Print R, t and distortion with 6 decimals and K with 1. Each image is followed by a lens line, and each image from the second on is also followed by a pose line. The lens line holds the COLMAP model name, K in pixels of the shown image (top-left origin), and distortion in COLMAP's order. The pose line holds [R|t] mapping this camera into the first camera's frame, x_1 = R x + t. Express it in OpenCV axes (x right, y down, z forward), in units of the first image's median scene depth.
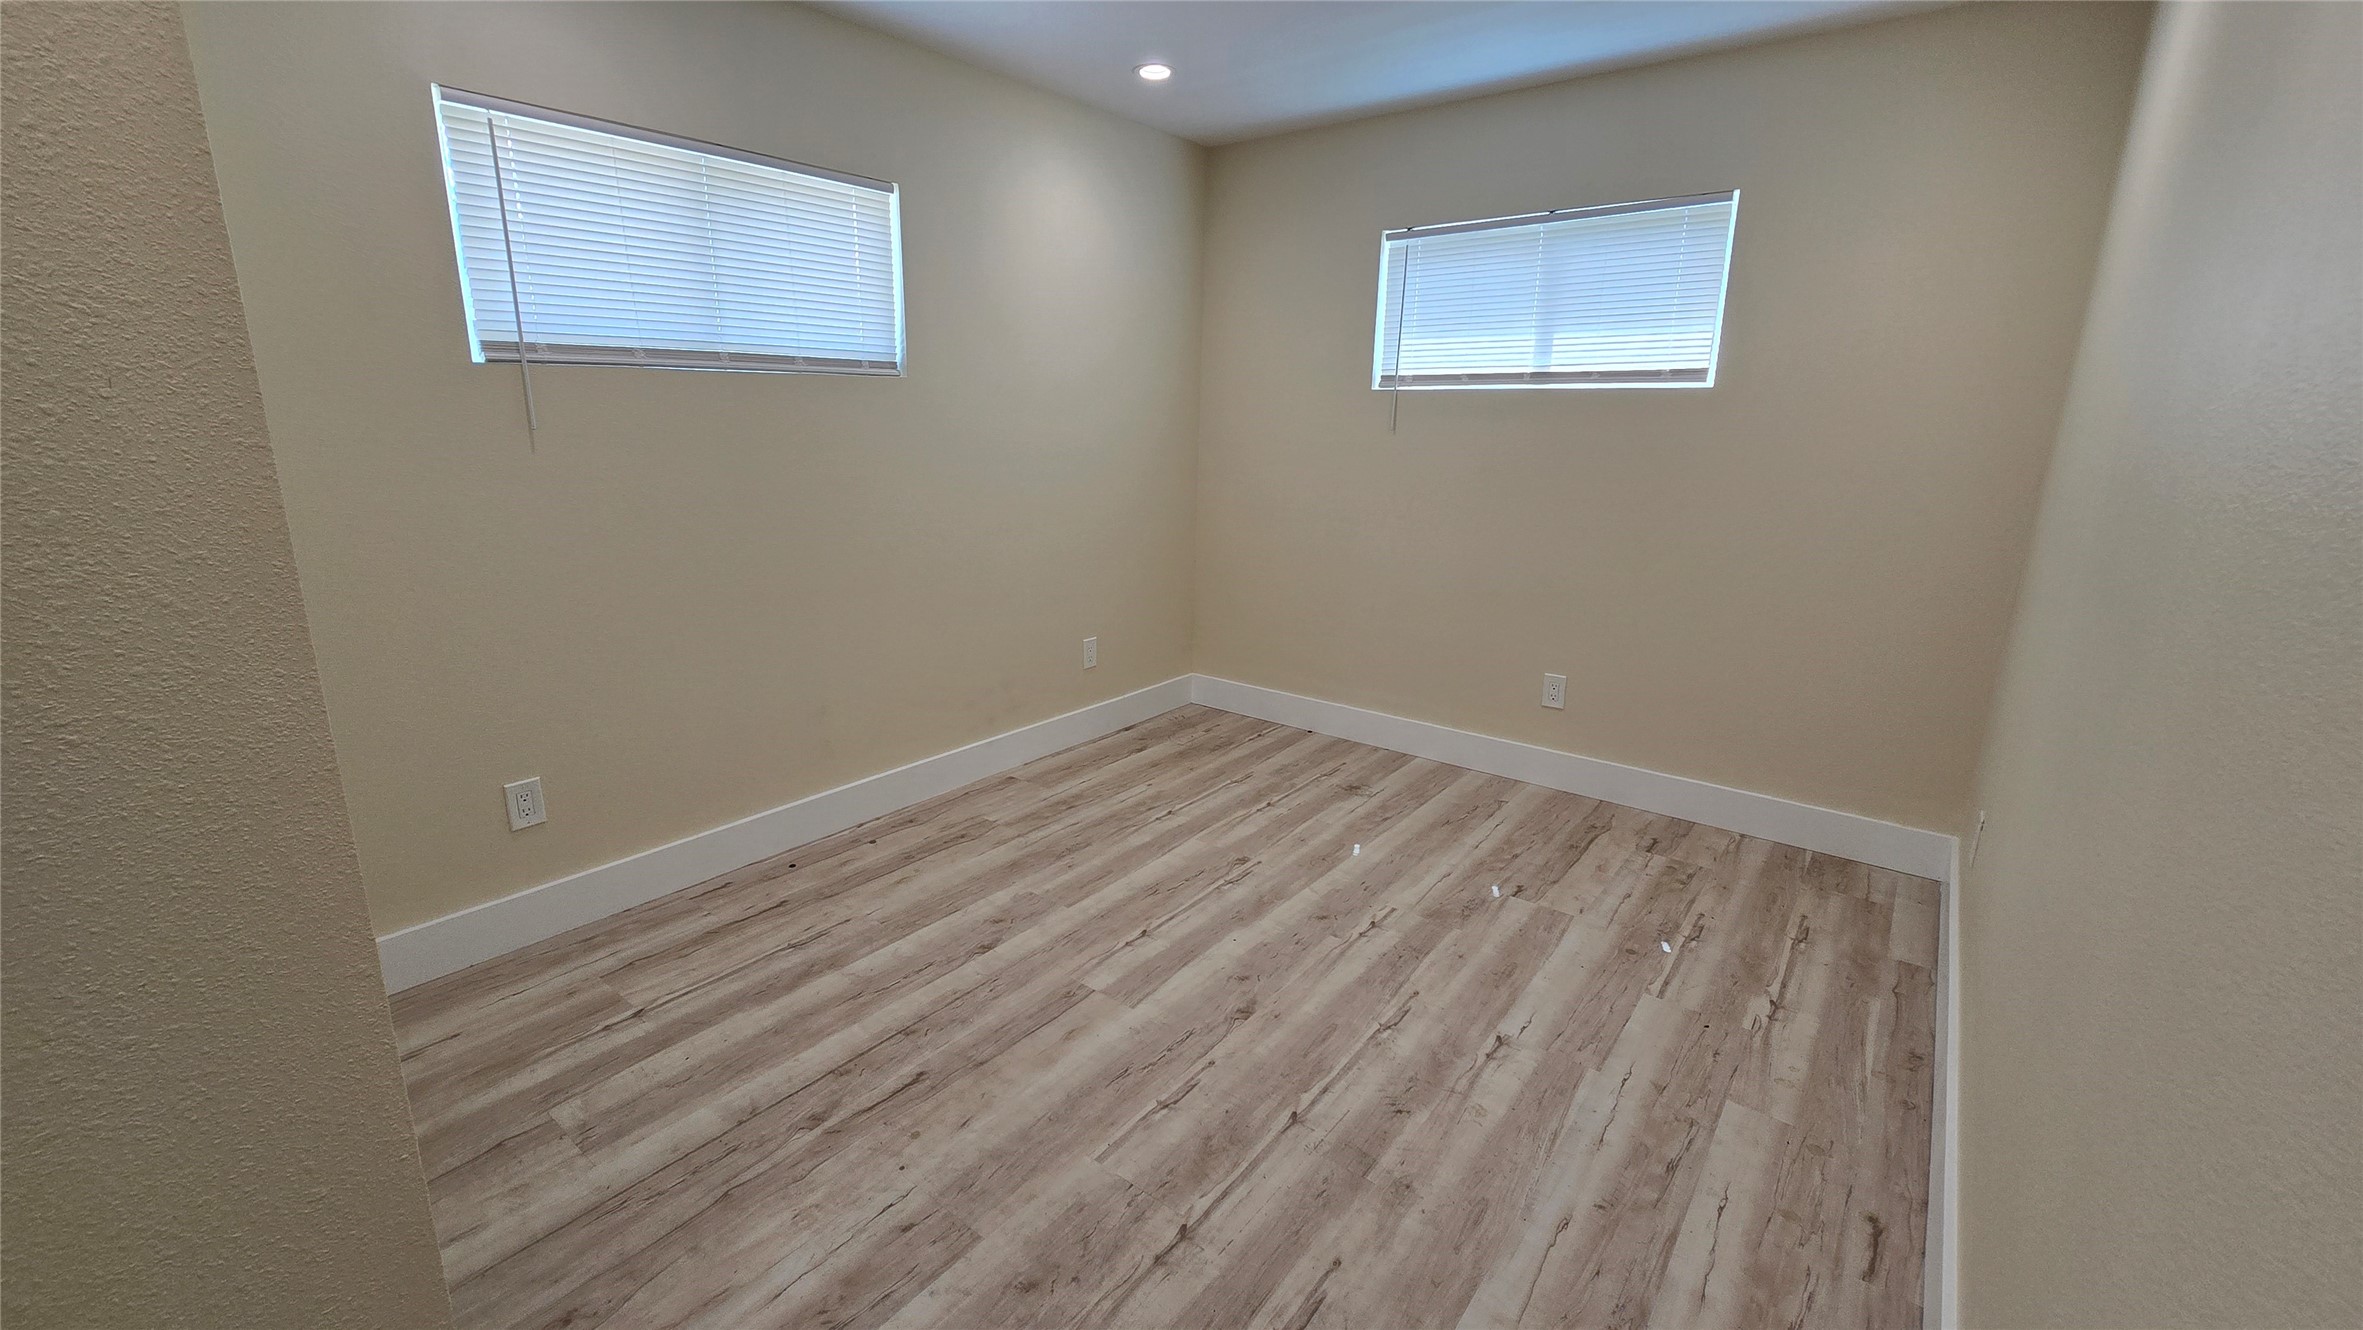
lens RADIAL K [[973.2, 0, 1169.4], [0, 973.2, 650.2], [0, 0, 1]] dist [0.007351, -0.000327]
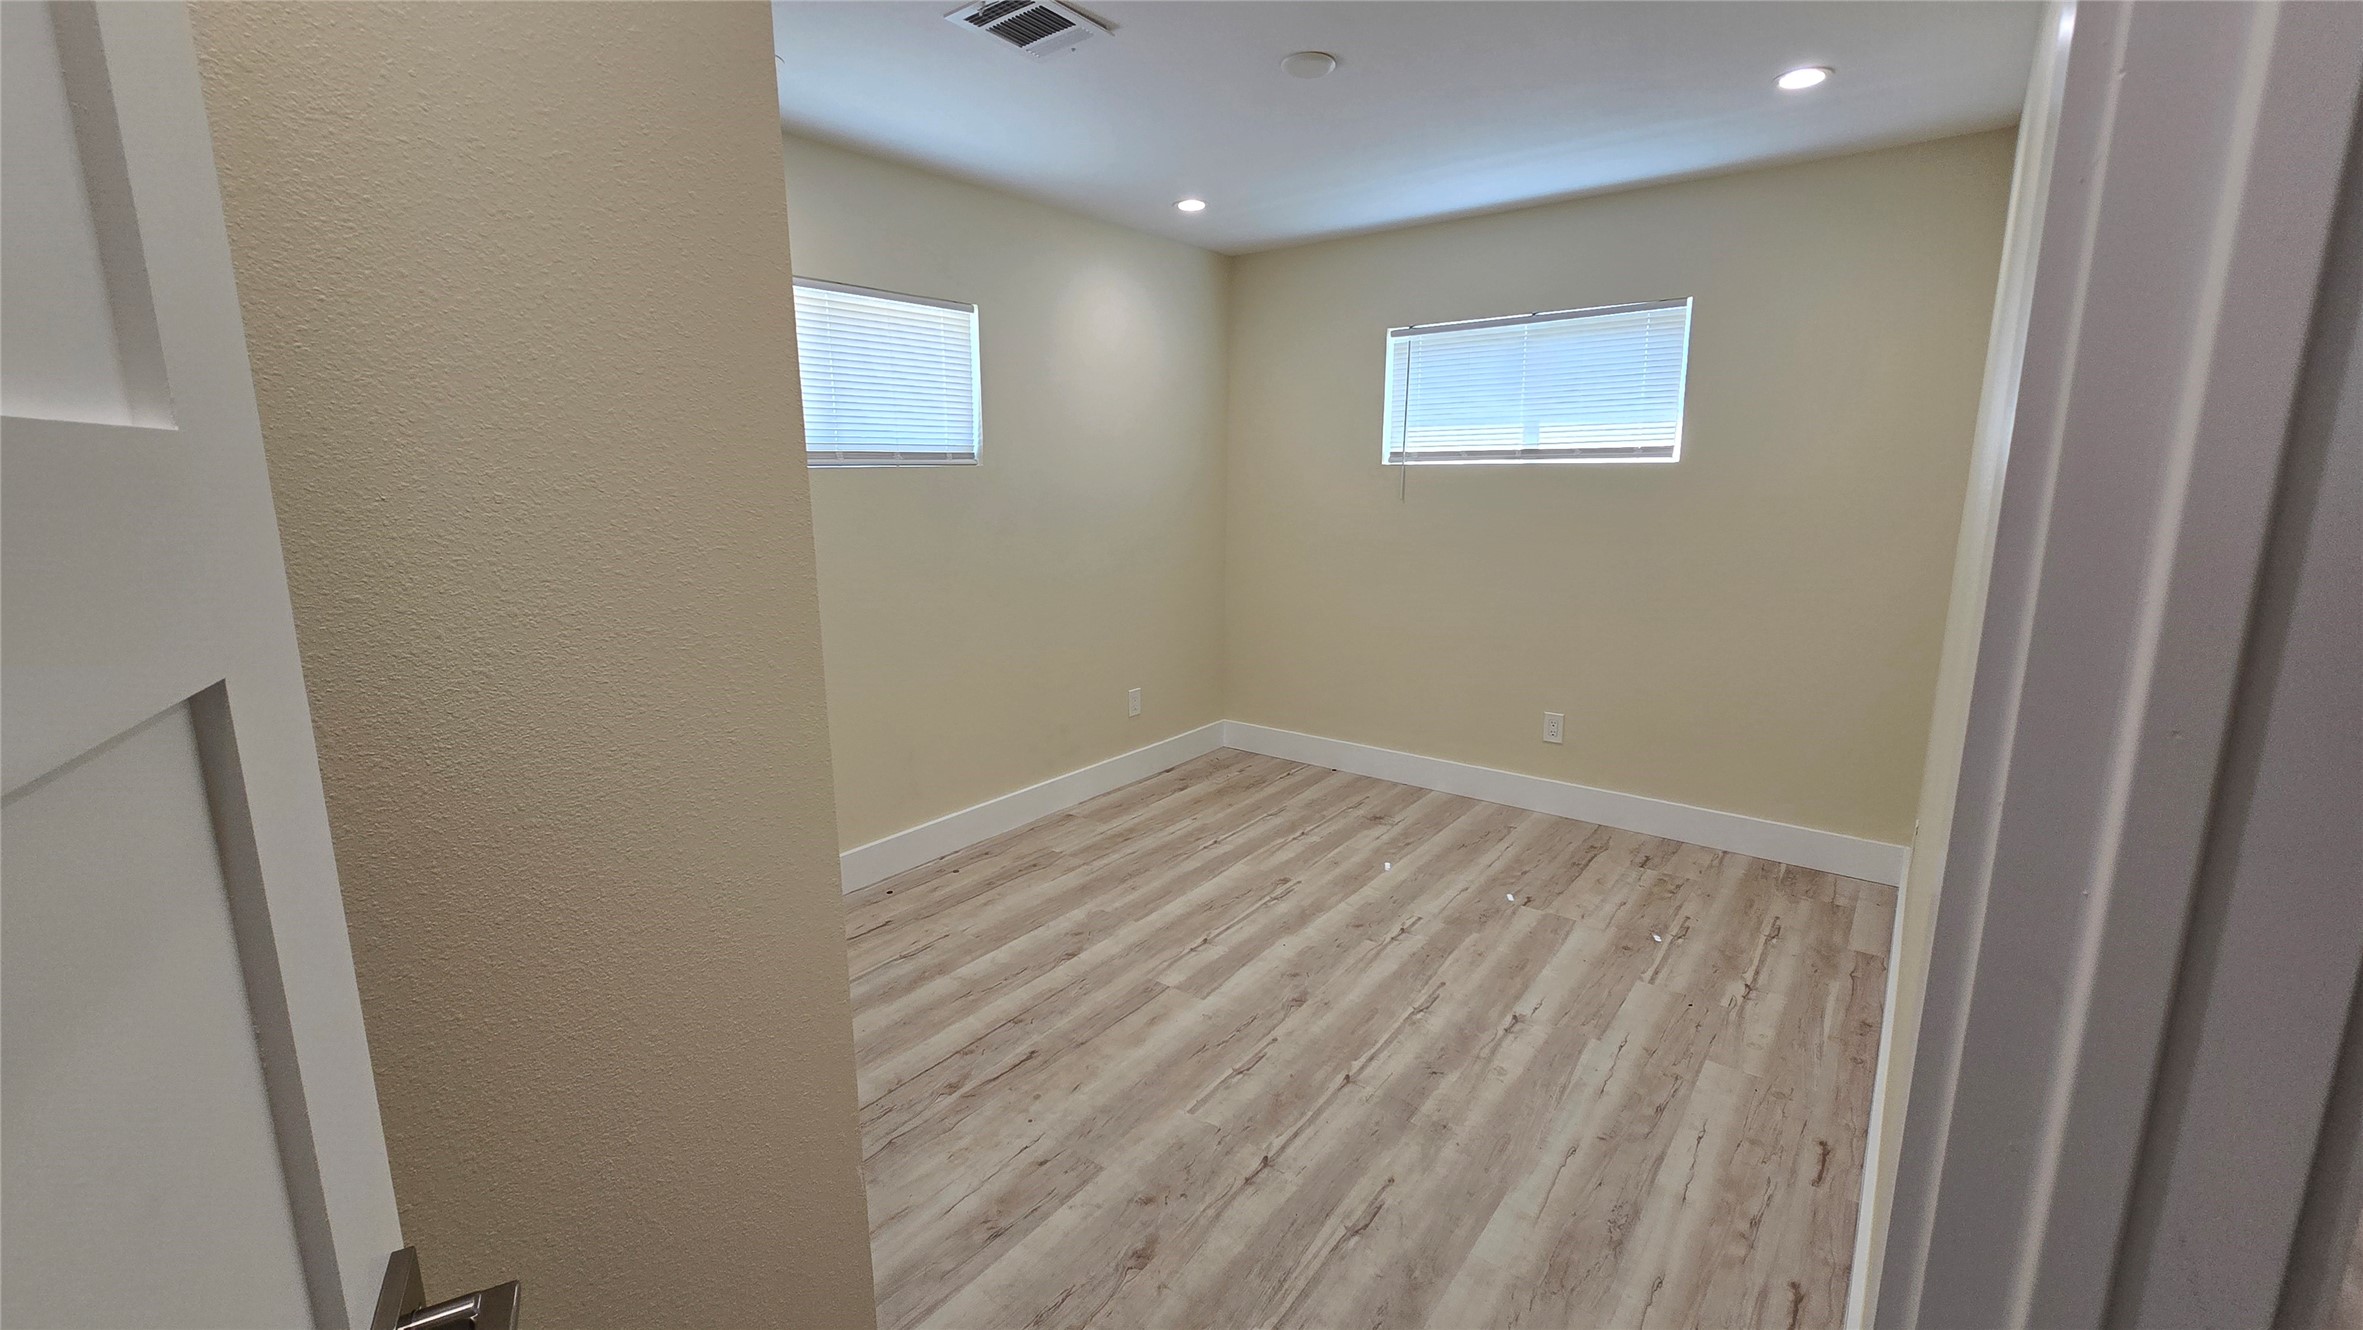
lens RADIAL K [[973.2, 0, 1169.4], [0, 973.2, 650.2], [0, 0, 1]] dist [0.007351, -0.000327]
pose [[0.999818, -0.018865, -0.002868, -0.059809], [0.018680, 0.998337, -0.054542, 0.007881], [0.003893, 0.054479, 0.998507, -0.178361]]
